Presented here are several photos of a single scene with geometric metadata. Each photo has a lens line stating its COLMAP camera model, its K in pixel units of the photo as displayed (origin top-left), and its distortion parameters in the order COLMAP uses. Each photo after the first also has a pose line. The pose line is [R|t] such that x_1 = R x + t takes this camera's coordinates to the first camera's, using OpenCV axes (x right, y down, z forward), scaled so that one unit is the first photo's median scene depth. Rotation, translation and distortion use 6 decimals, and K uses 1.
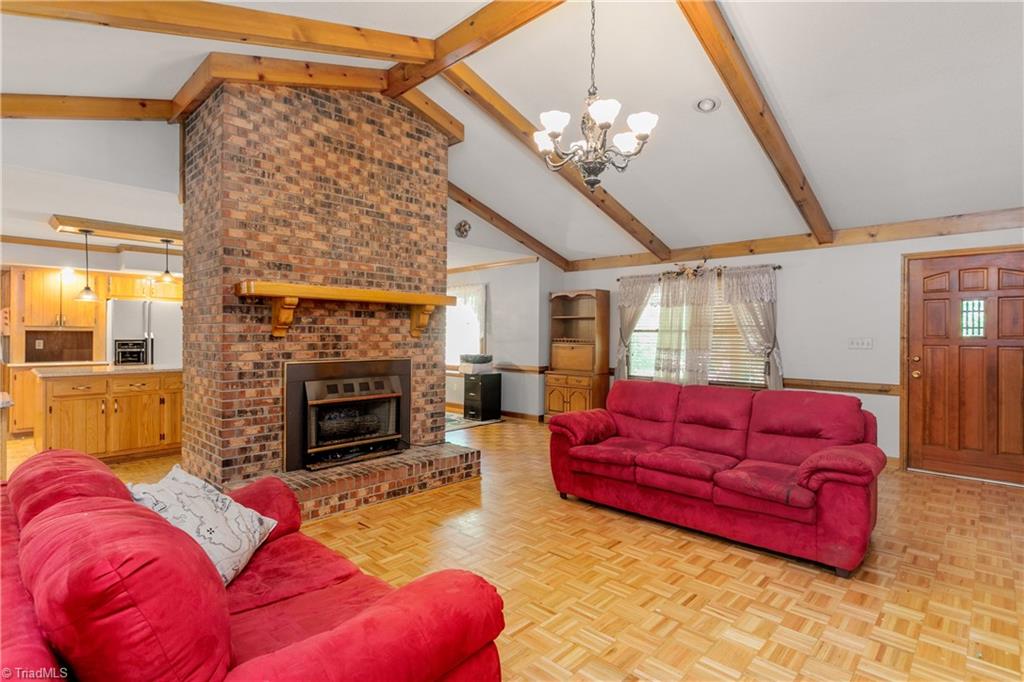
lens RADIAL K [[496.9, 0, 512.5], [0, 496.9, 337.7], [0, 0, 1]] dist [-0.003205, 0.003079]
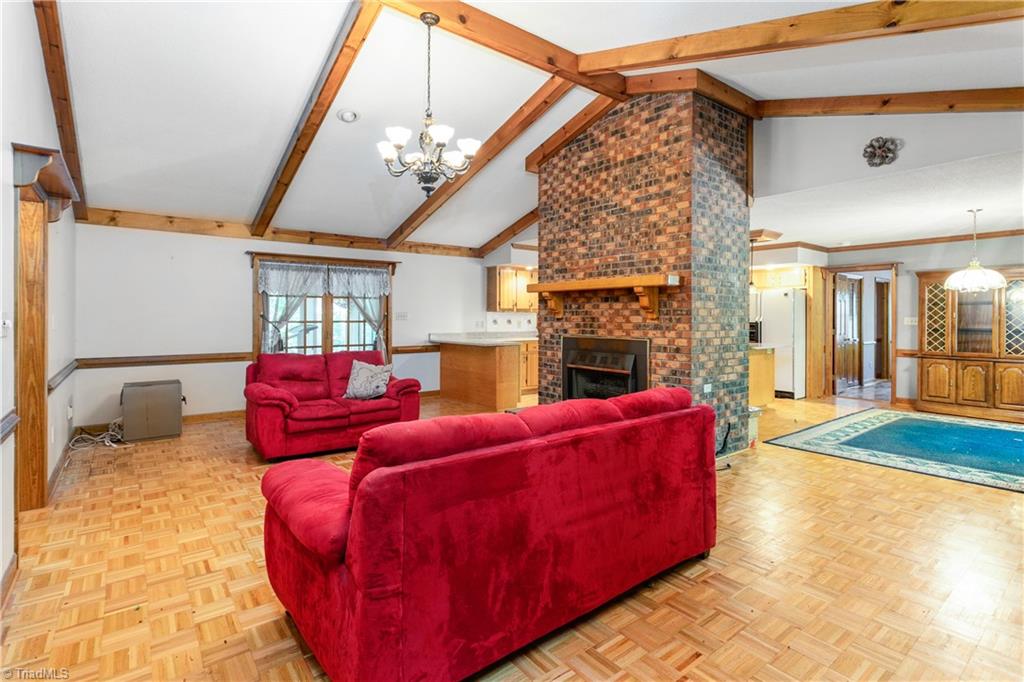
lens RADIAL K [[496.9, 0, 506.5], [0, 496.9, 318.6], [0, 0, 1]] dist [-0.003205, 0.003079]
pose [[-0.144720, -0.000108, -0.989473, 0.904282], [-0.007775, 0.999969, 0.001028, -0.000852], [0.989442, 0.007842, -0.144716, 0.928338]]
